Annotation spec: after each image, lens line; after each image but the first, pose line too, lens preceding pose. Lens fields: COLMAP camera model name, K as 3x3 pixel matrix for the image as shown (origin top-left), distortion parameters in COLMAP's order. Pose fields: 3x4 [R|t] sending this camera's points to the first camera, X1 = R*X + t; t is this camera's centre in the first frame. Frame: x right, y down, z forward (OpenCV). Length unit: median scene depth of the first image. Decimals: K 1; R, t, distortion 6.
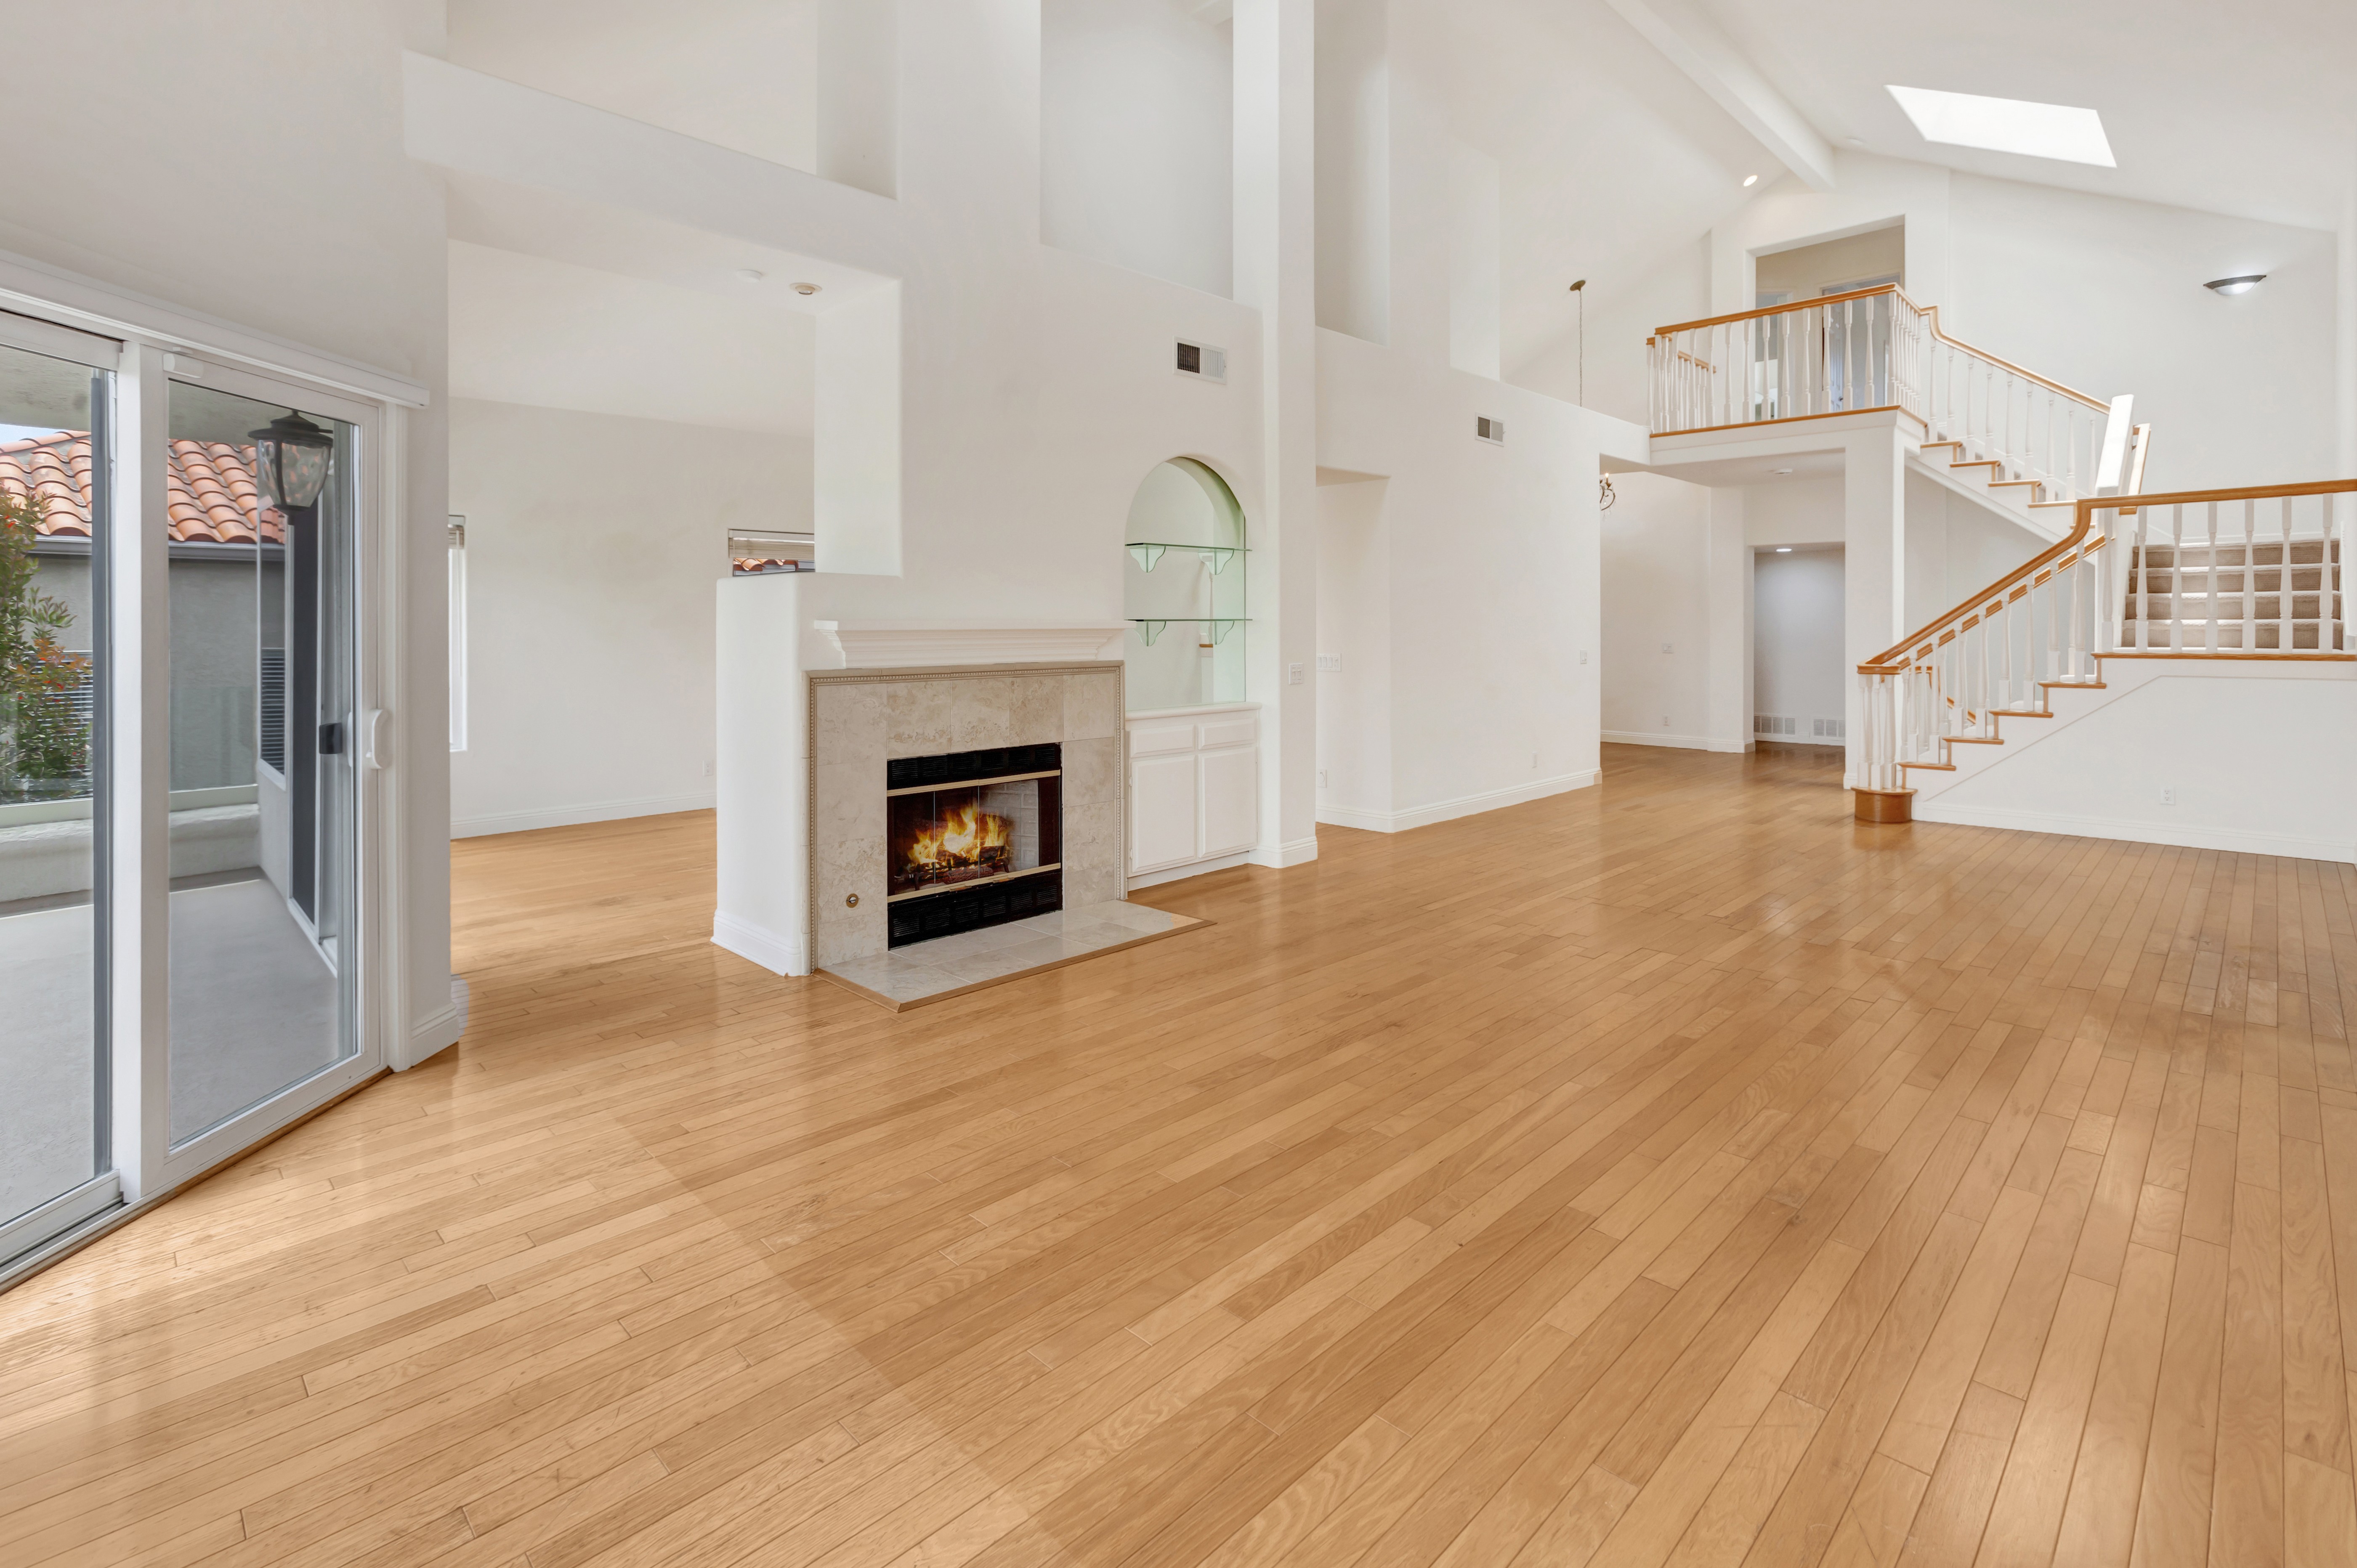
lens RADIAL K [[1100.8, 0, 1173.8], [0, 1100.8, 633.5], [0, 0, 1]] dist [0.000704, 0.018548]
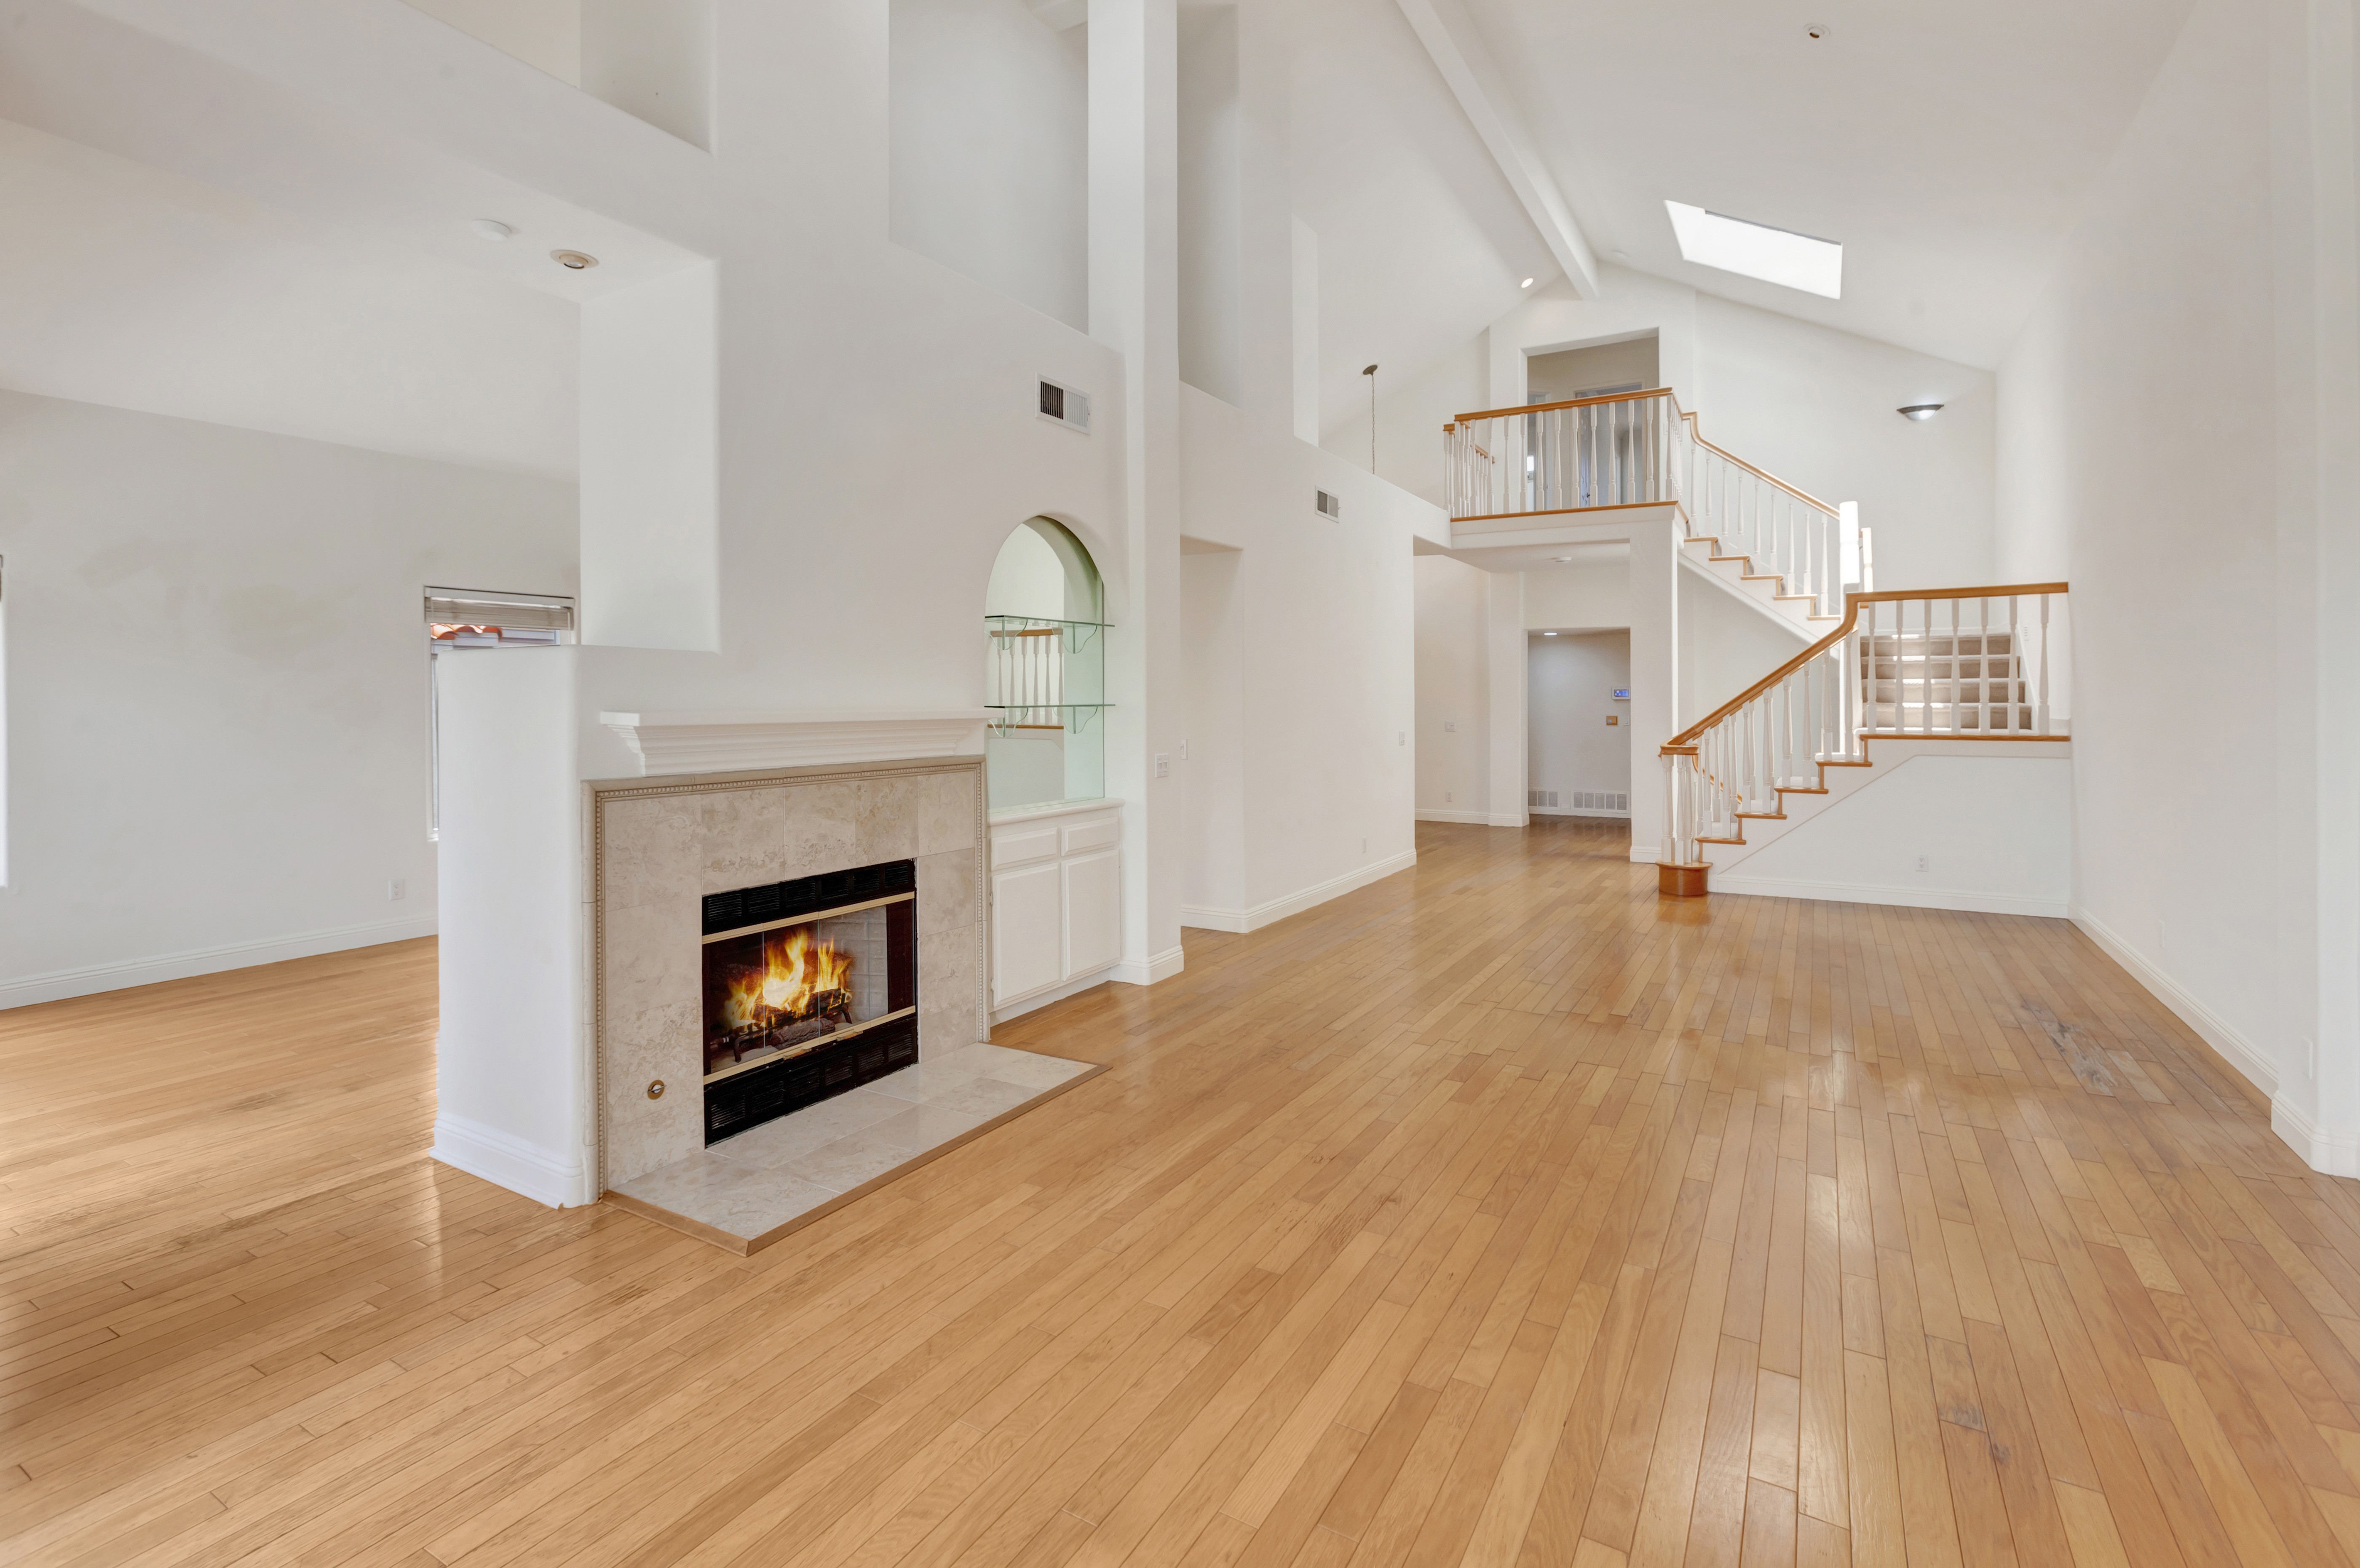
lens RADIAL K [[1080.1, 0, 1183.5], [0, 1080.1, 713.8], [0, 0, 1]] dist [-0.001694, 0.013275]
pose [[0.968847, -0.002206, 0.247652, -0.089788], [0.000710, 0.999981, 0.006133, -0.010374], [-0.247661, -0.005766, 0.968830, 0.146831]]
